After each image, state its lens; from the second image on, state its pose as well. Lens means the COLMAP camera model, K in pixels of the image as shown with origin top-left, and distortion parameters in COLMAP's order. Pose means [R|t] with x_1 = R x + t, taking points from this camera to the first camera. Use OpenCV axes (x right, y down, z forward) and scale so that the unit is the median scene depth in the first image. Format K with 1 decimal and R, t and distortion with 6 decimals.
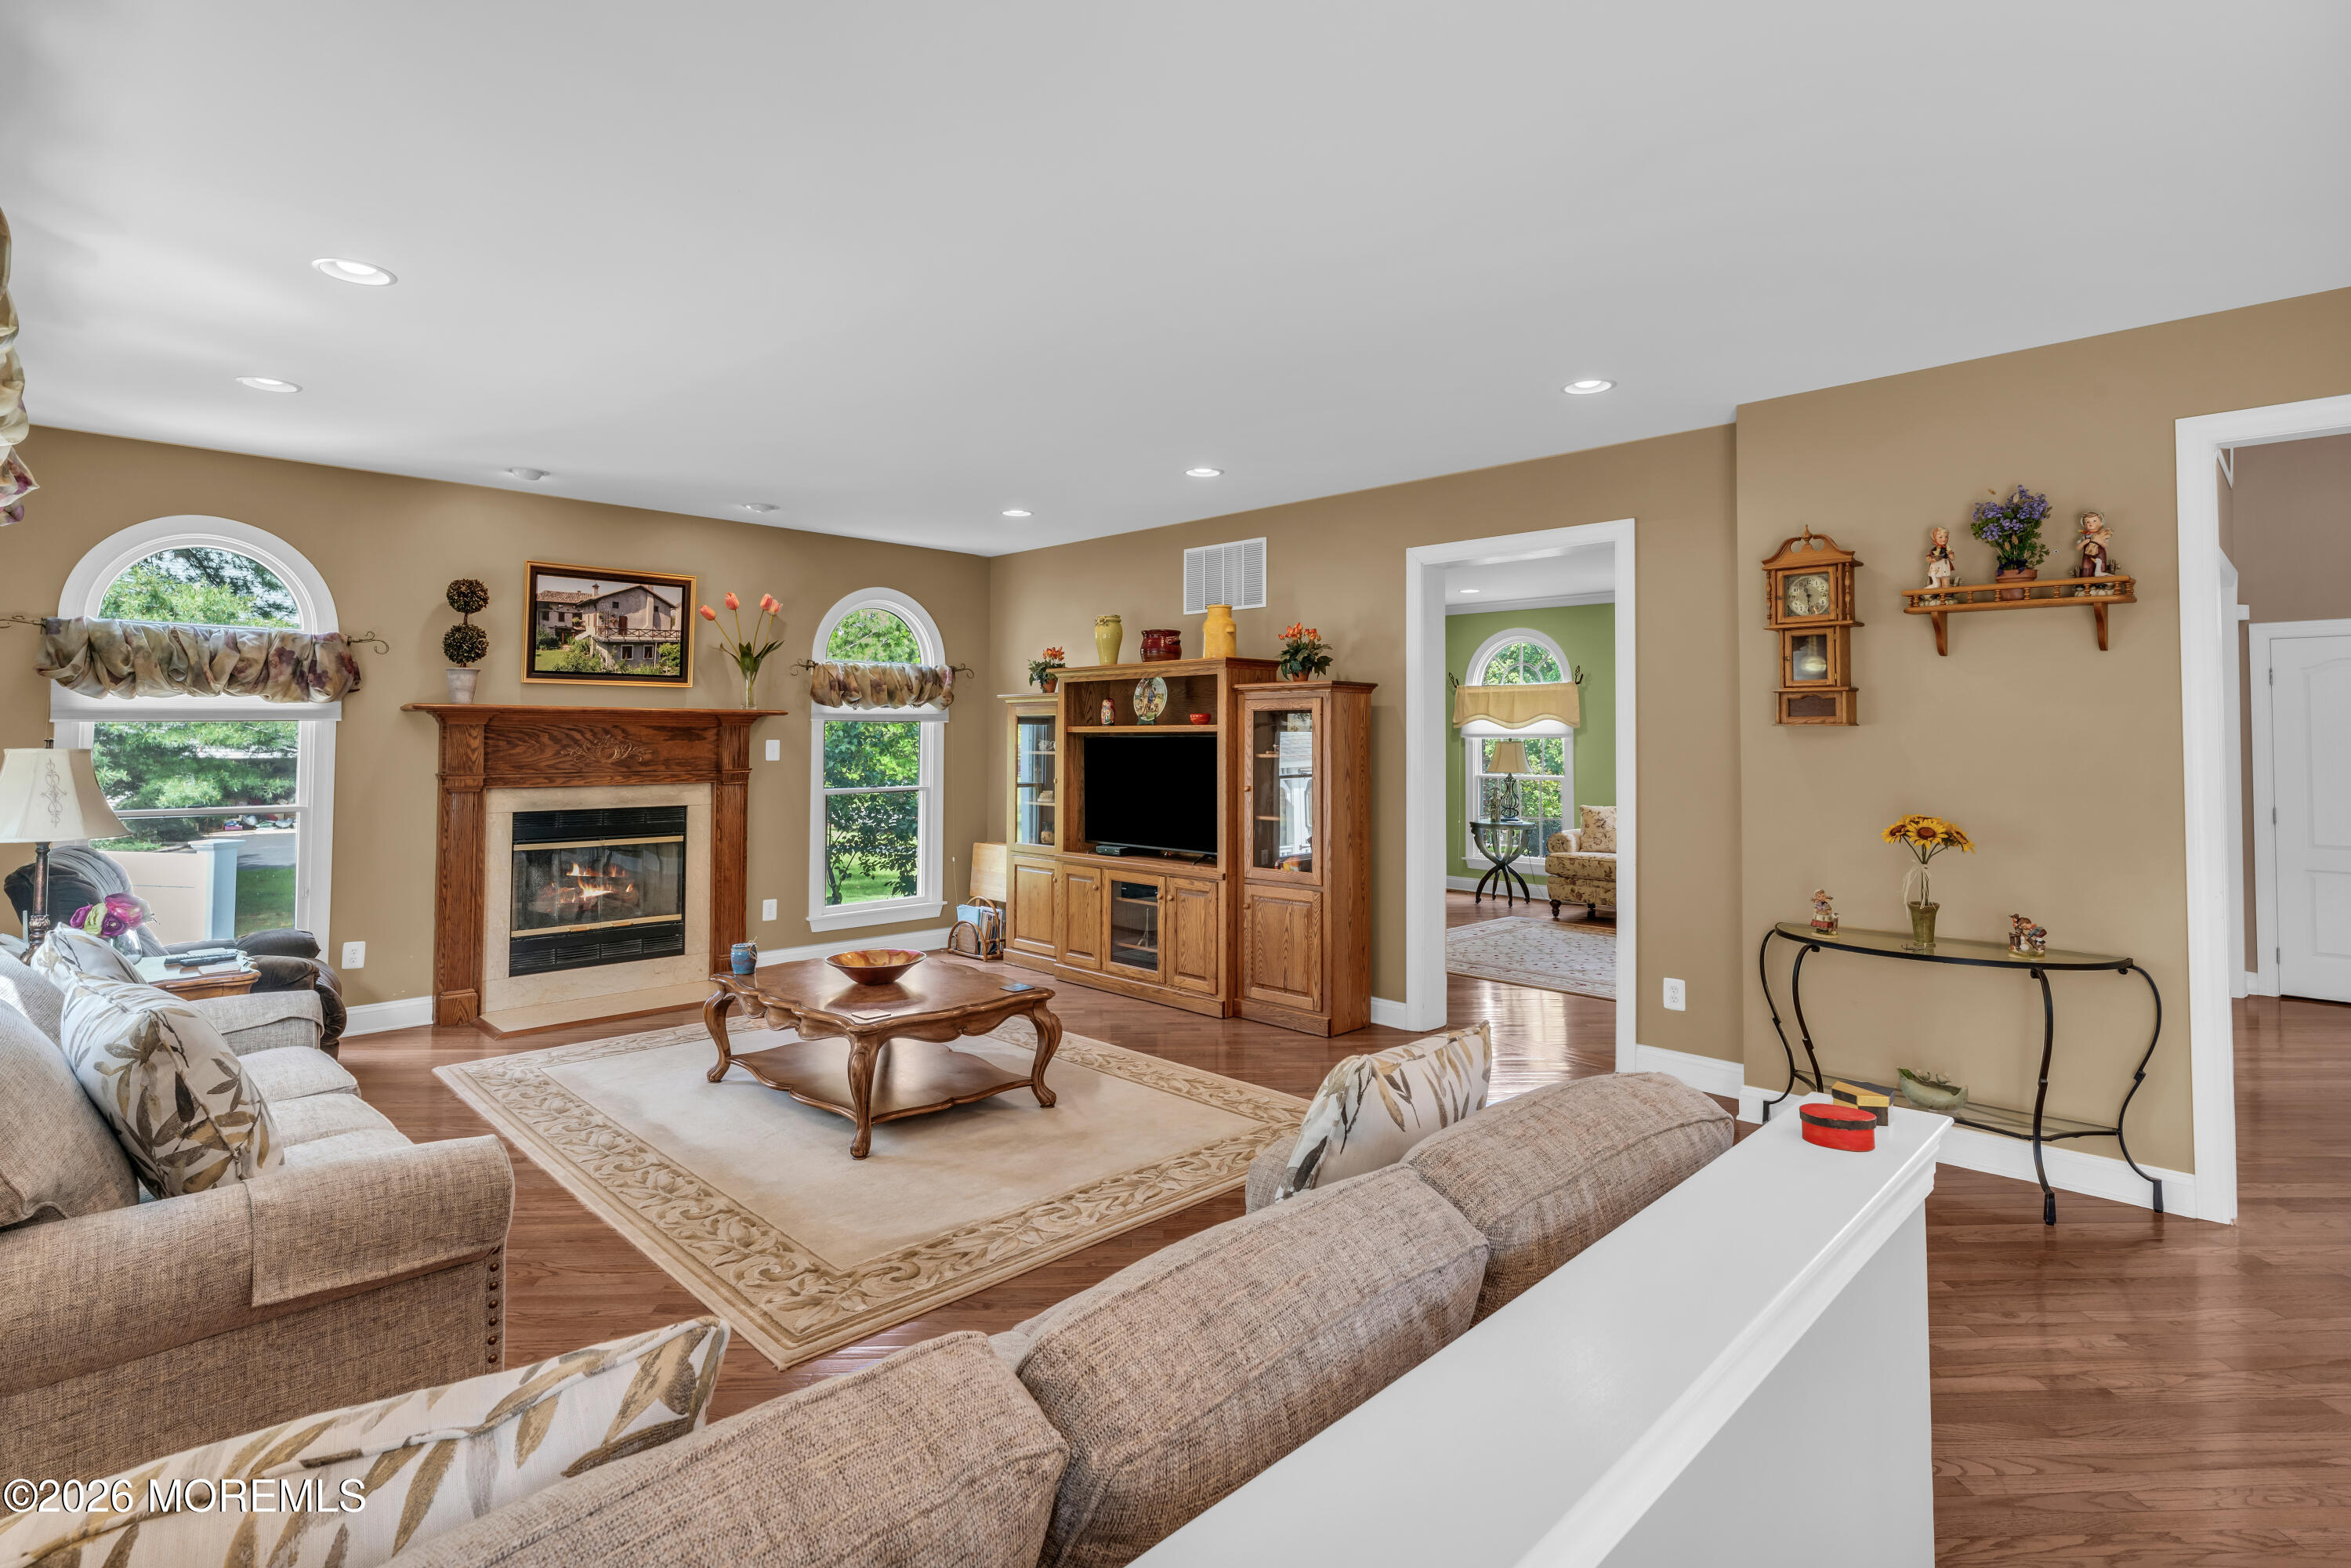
lens RADIAL K [[1174.1, 0, 1177.7], [0, 1174.1, 692.9], [0, 0, 1]] dist [-0.001722, -0.000109]
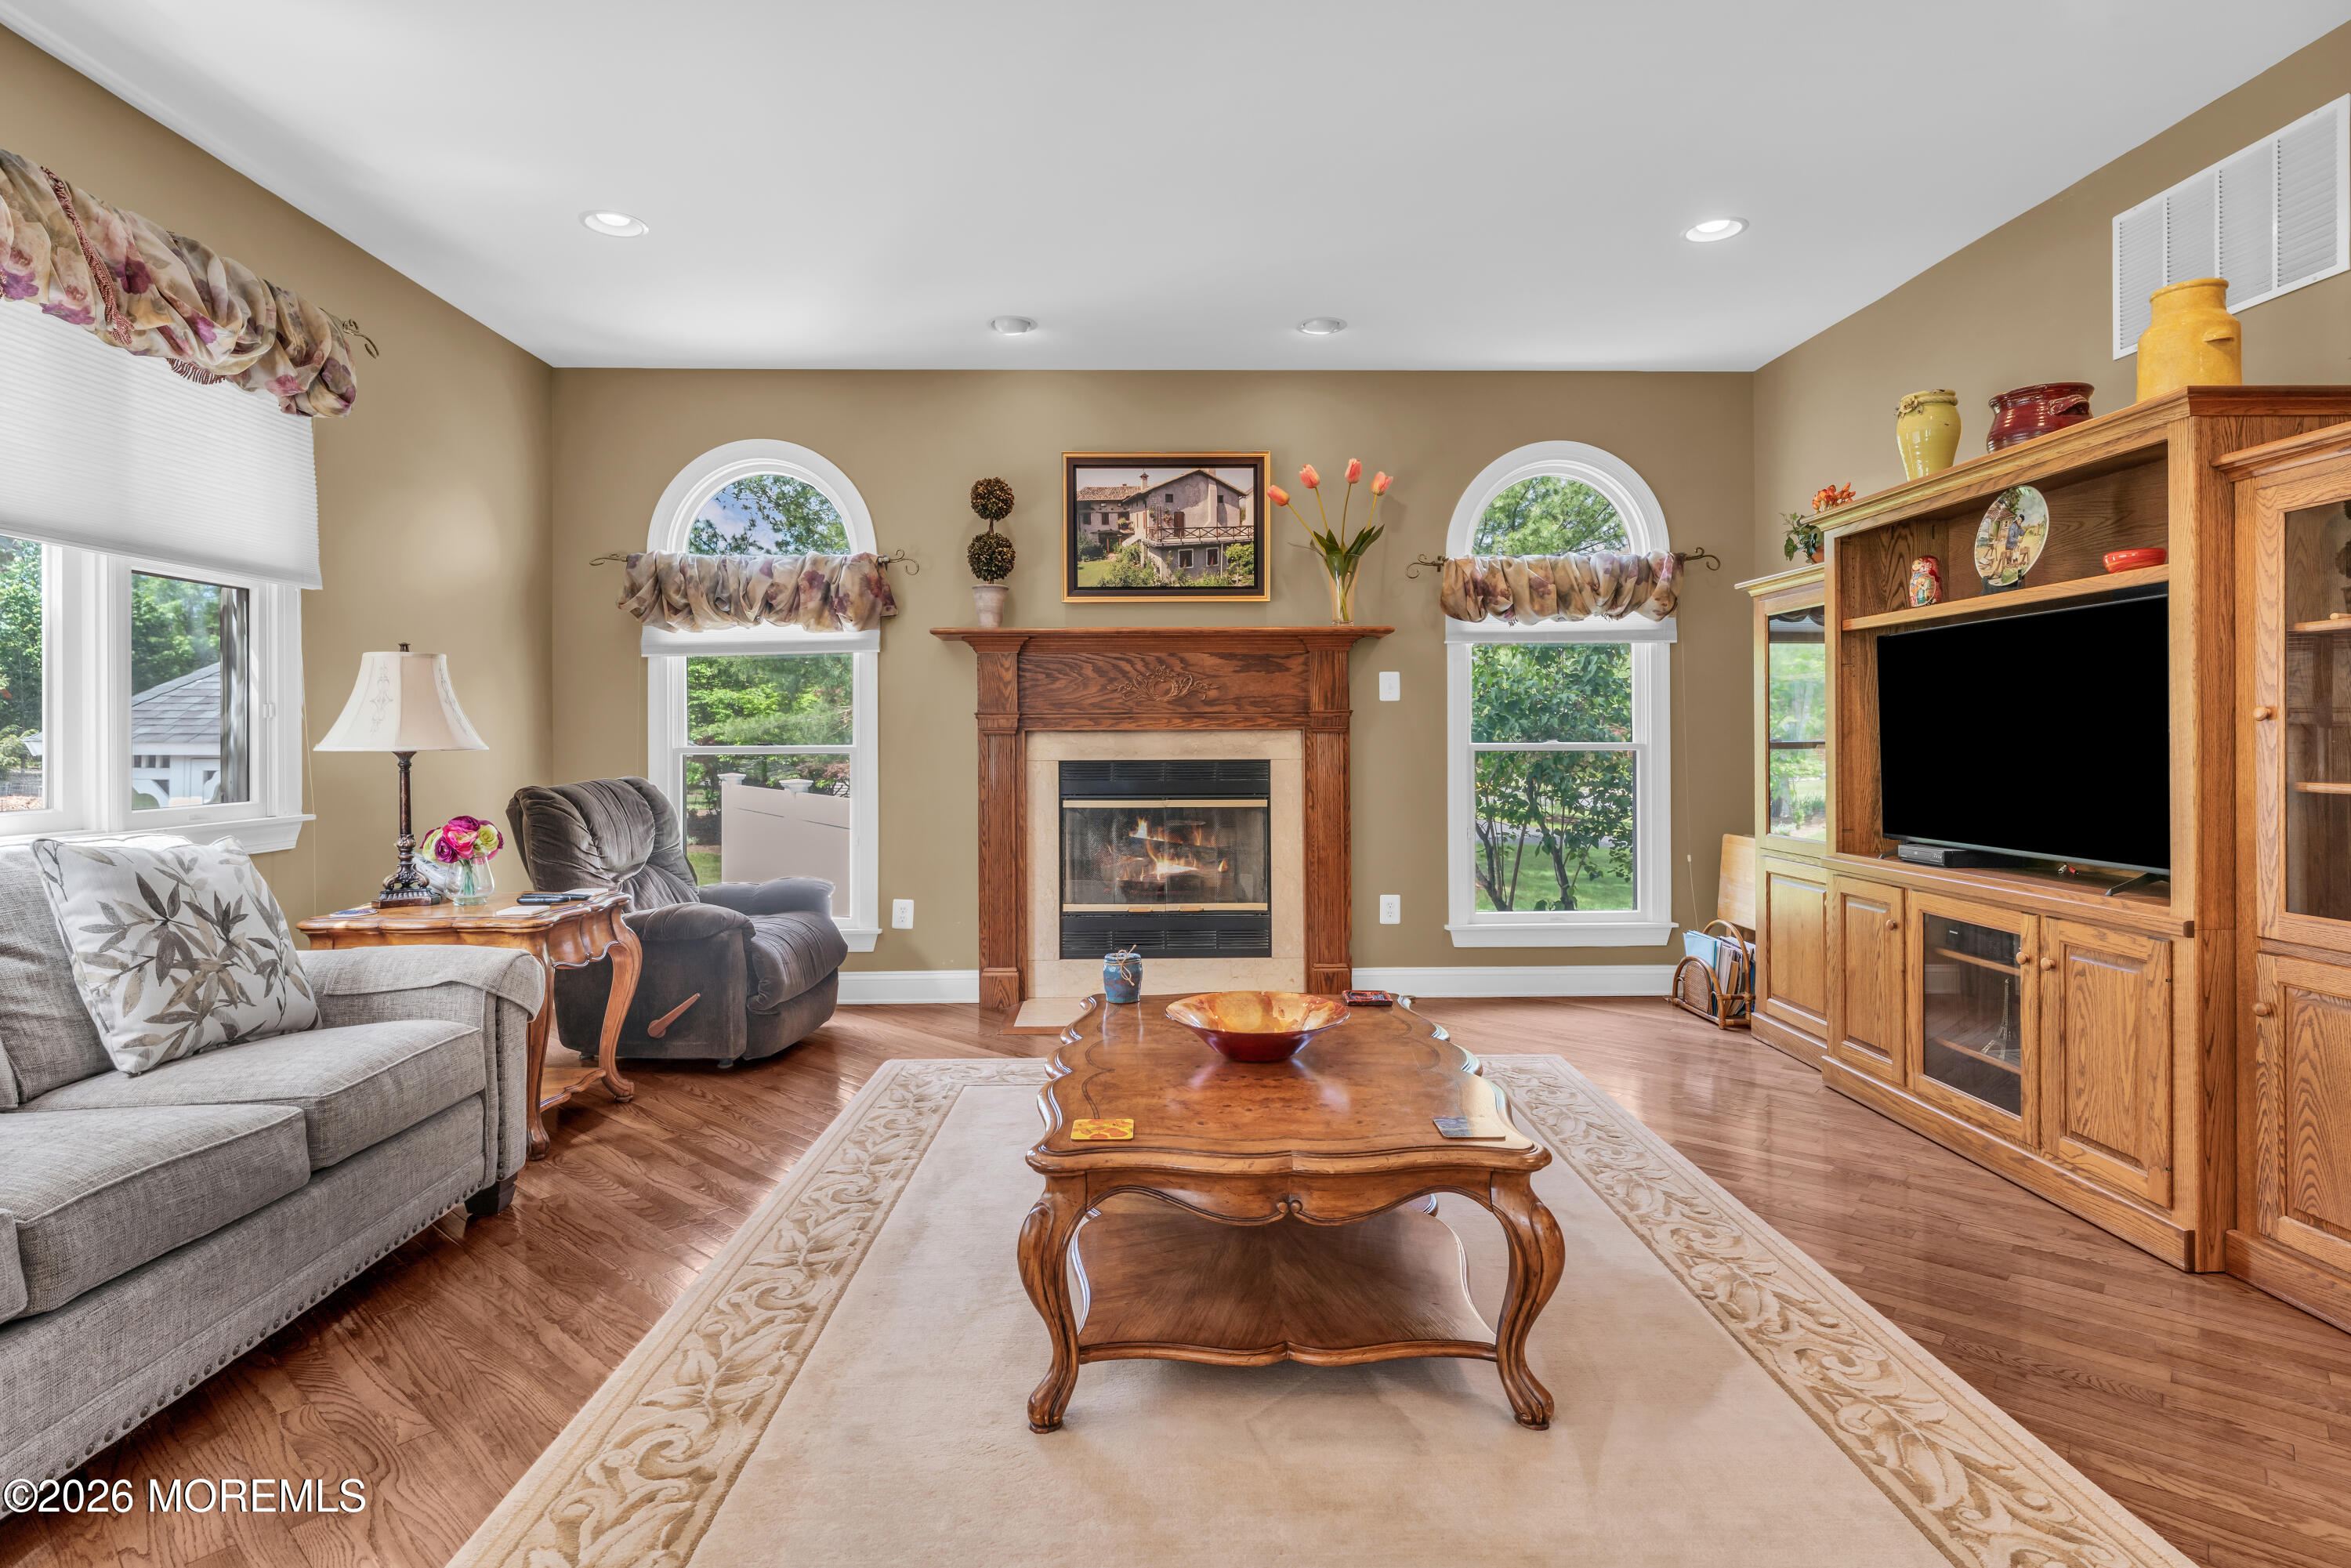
lens RADIAL K [[1192.0, 0, 1172.4], [0, 1192.0, 741.1], [0, 0, 1]] dist [0.000218, -0.000244]
pose [[0.721361, -0.004226, -0.692546, 0.066808], [0.033204, 0.999042, 0.028490, 0.063140], [0.691763, -0.043547, 0.720811, 0.428198]]
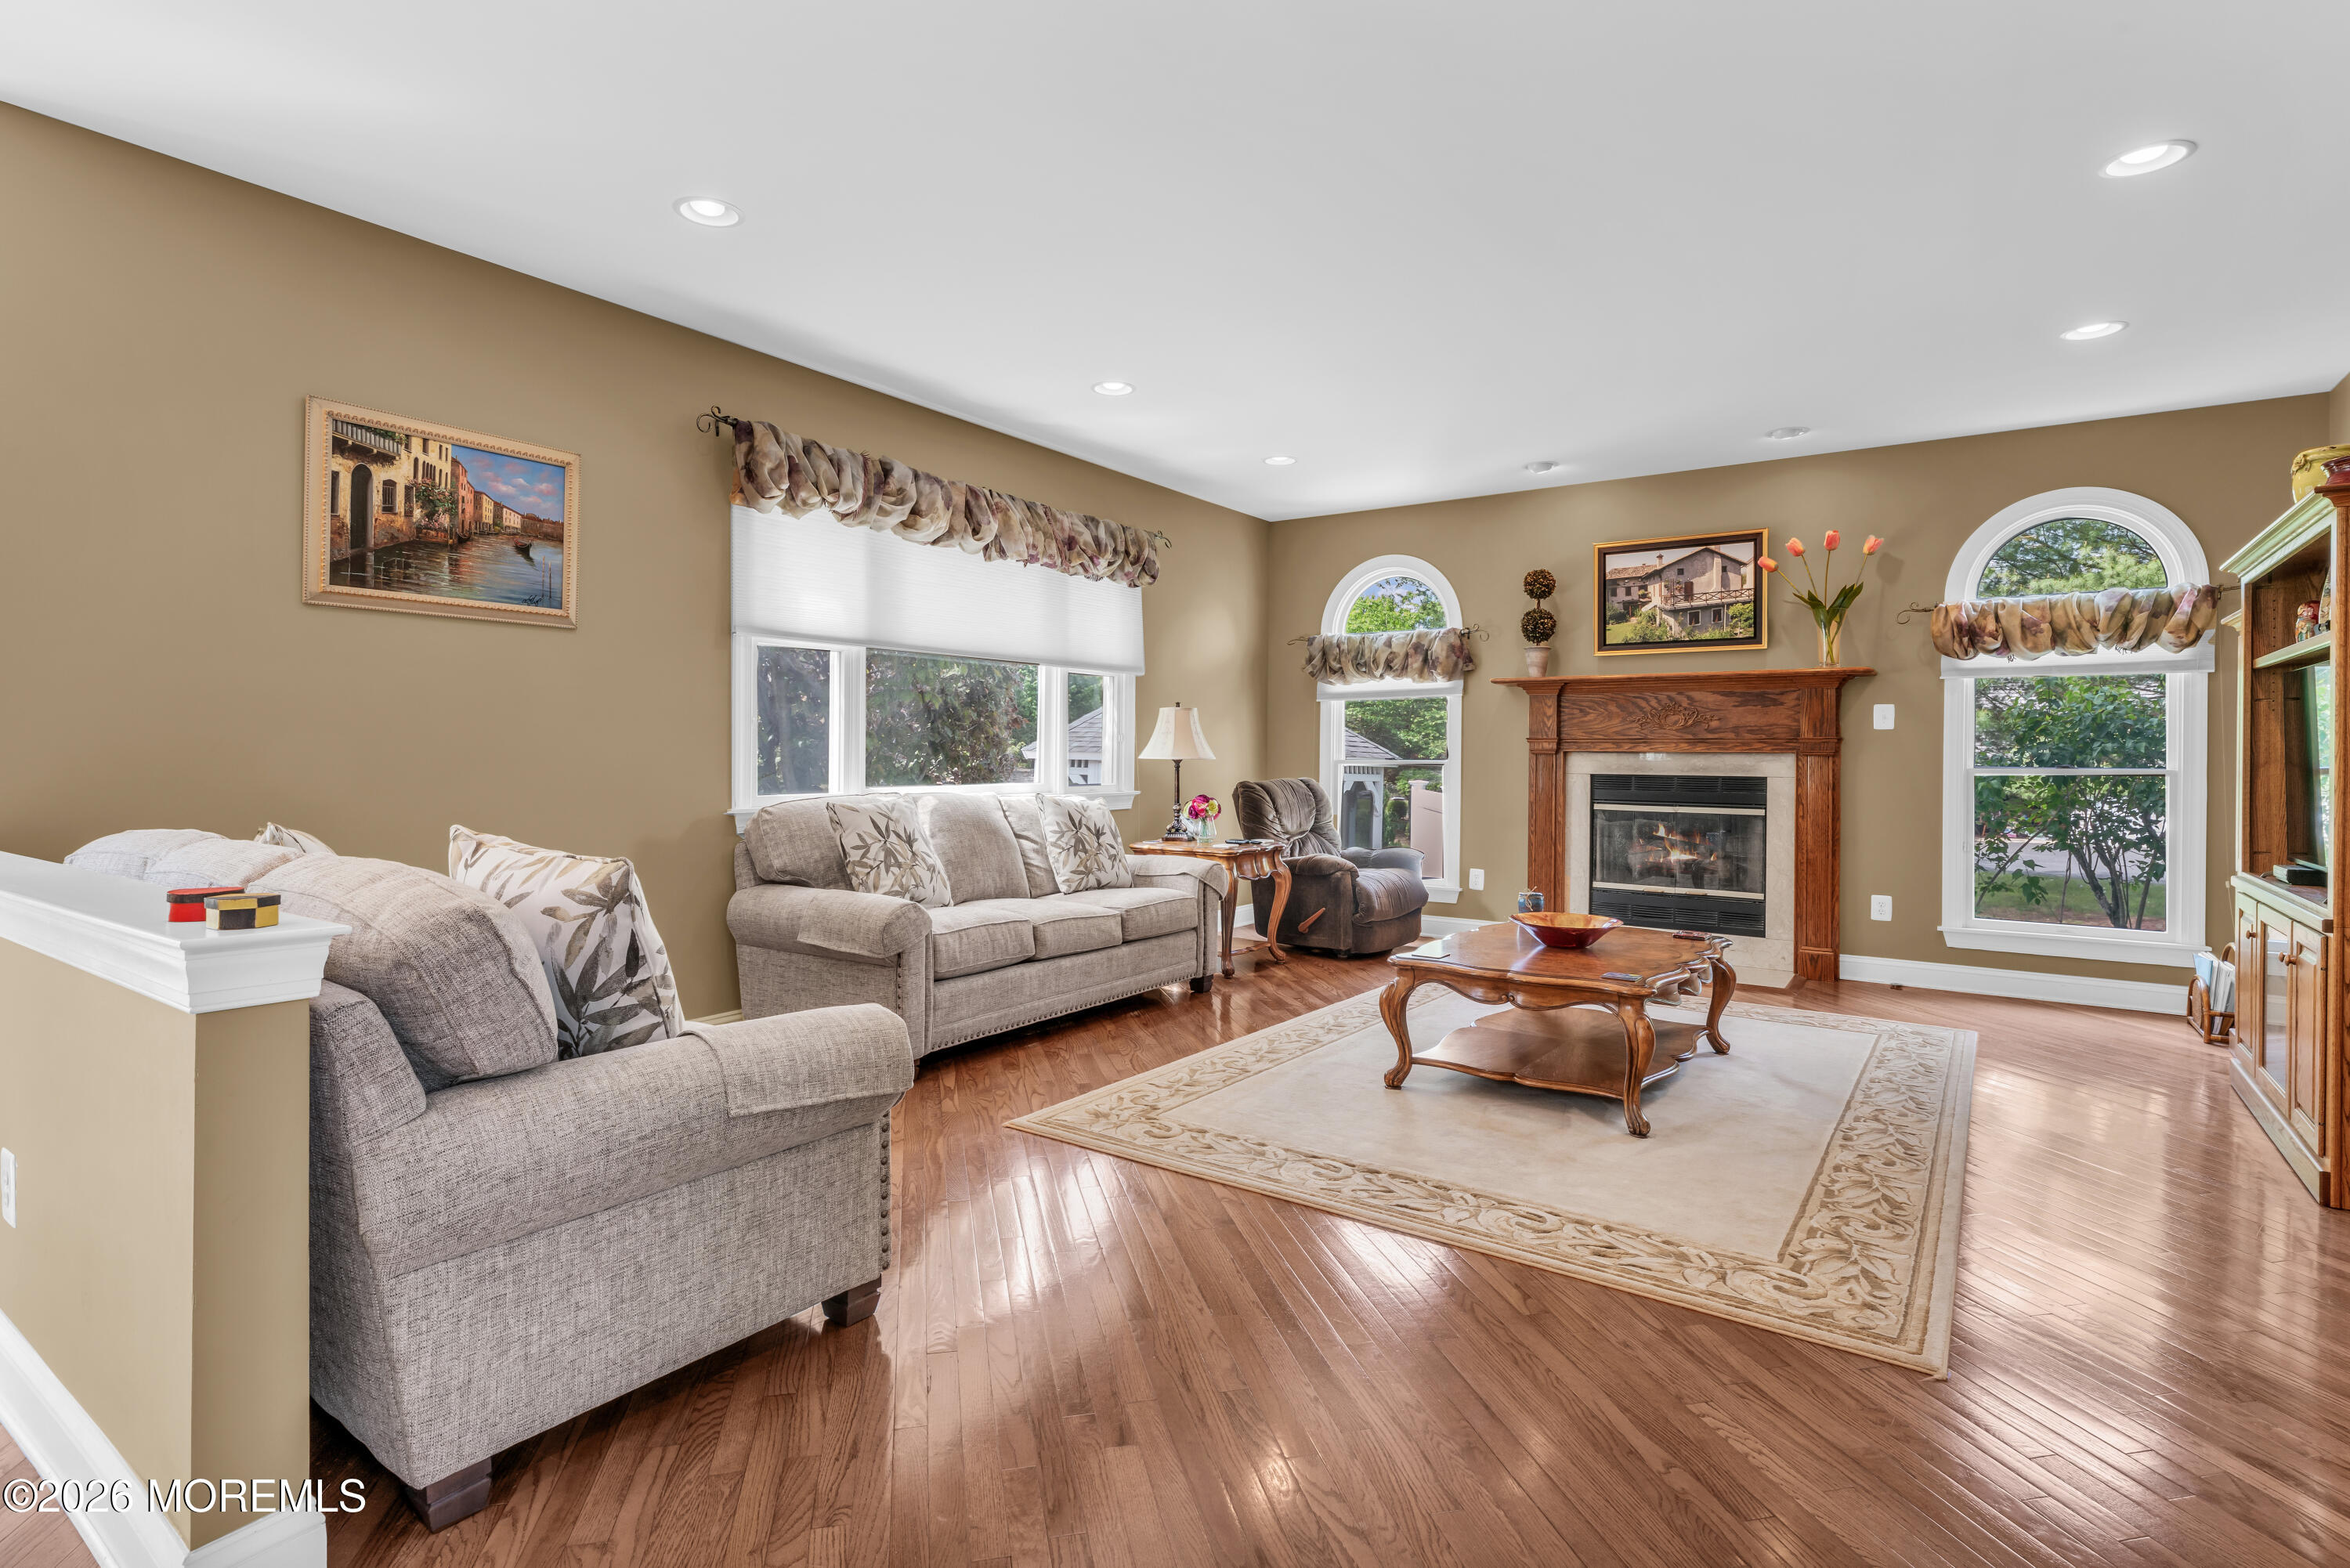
lens RADIAL K [[1148.2, 0, 1166.9], [0, 1148.2, 757.9], [0, 0, 1]] dist [0.000950, 0.000364]
pose [[0.167861, 0.003419, -0.985805, 0.409644], [0.030139, 0.999509, 0.008599, 0.061589], [0.985350, -0.031154, 0.167676, 0.403128]]
